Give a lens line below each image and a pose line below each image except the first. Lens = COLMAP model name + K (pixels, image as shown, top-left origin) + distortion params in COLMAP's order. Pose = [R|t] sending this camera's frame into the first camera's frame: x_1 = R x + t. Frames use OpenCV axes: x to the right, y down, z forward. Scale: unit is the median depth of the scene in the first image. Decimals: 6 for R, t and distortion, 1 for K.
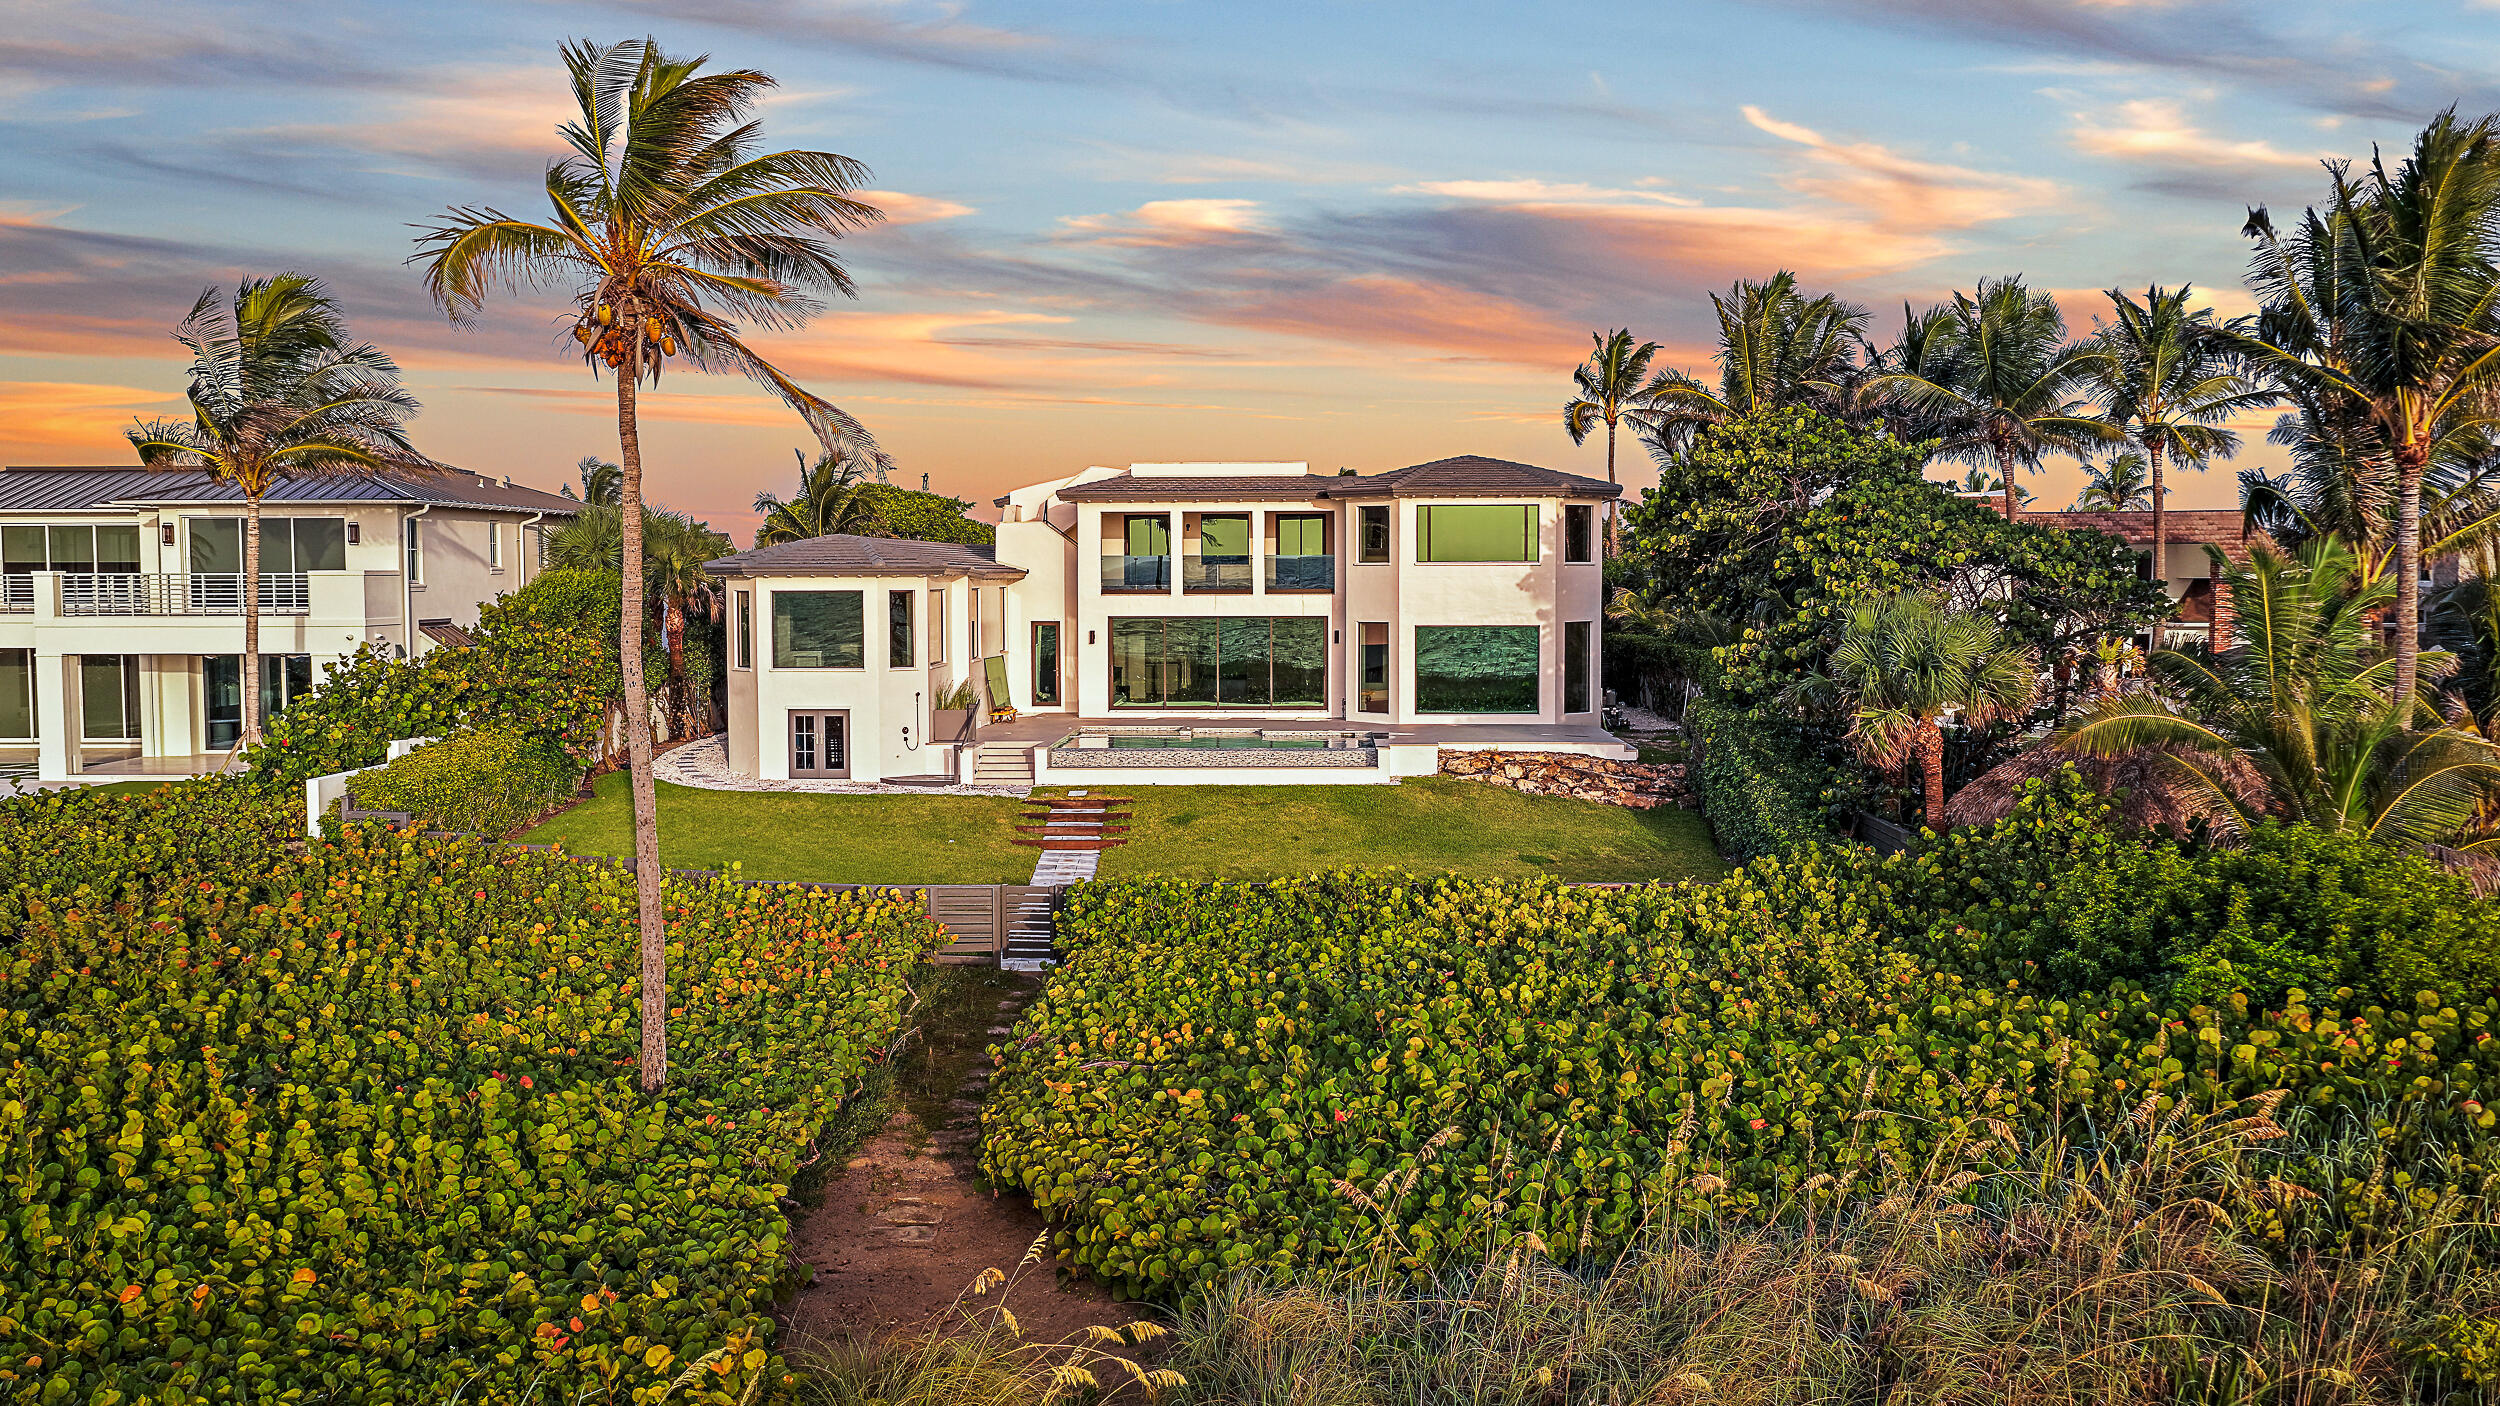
lens RADIAL K [[2044.4, 0, 1250.2], [0, 2044.4, 706.4], [0, 0, 1]] dist [-0.000838, 0.001851]
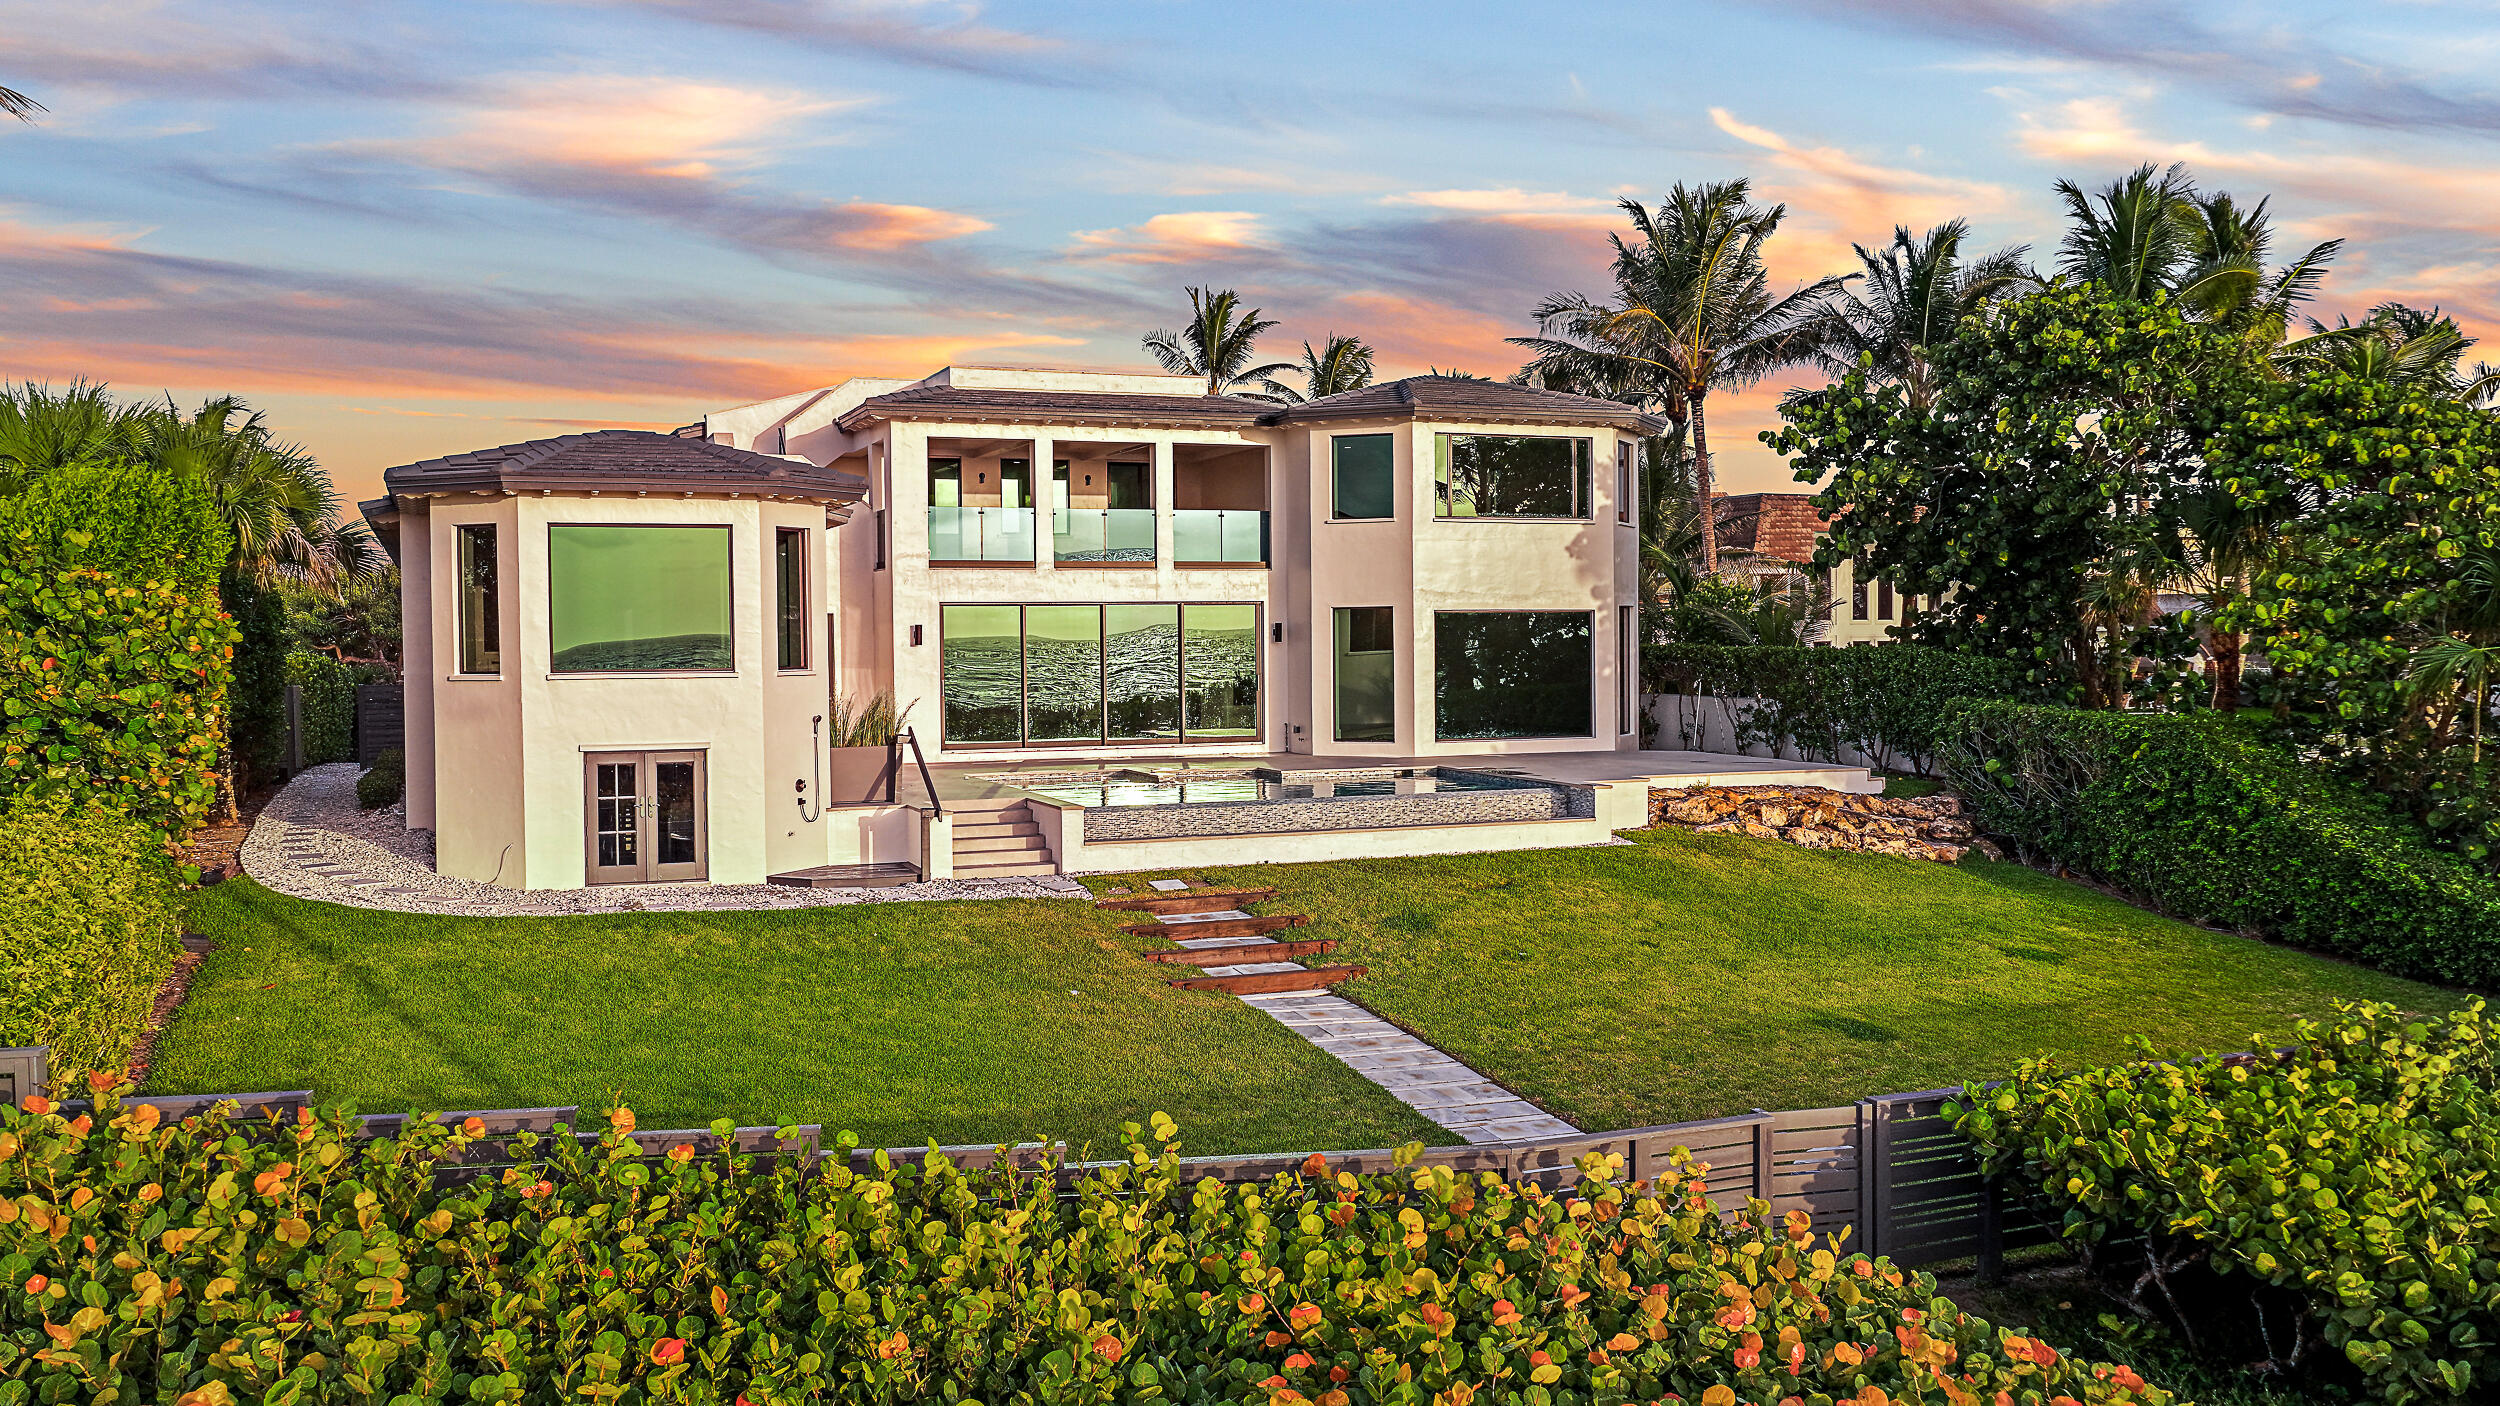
lens RADIAL K [[2044.4, 0, 1249.7], [0, 2044.4, 699.5], [0, 0, 1]] dist [-0.000838, 0.001851]
pose [[0.916420, -0.017161, 0.399849, -0.271572], [0.030972, 0.999125, -0.028104, 0.007584], [-0.399017, 0.038139, 0.916150, 0.445570]]
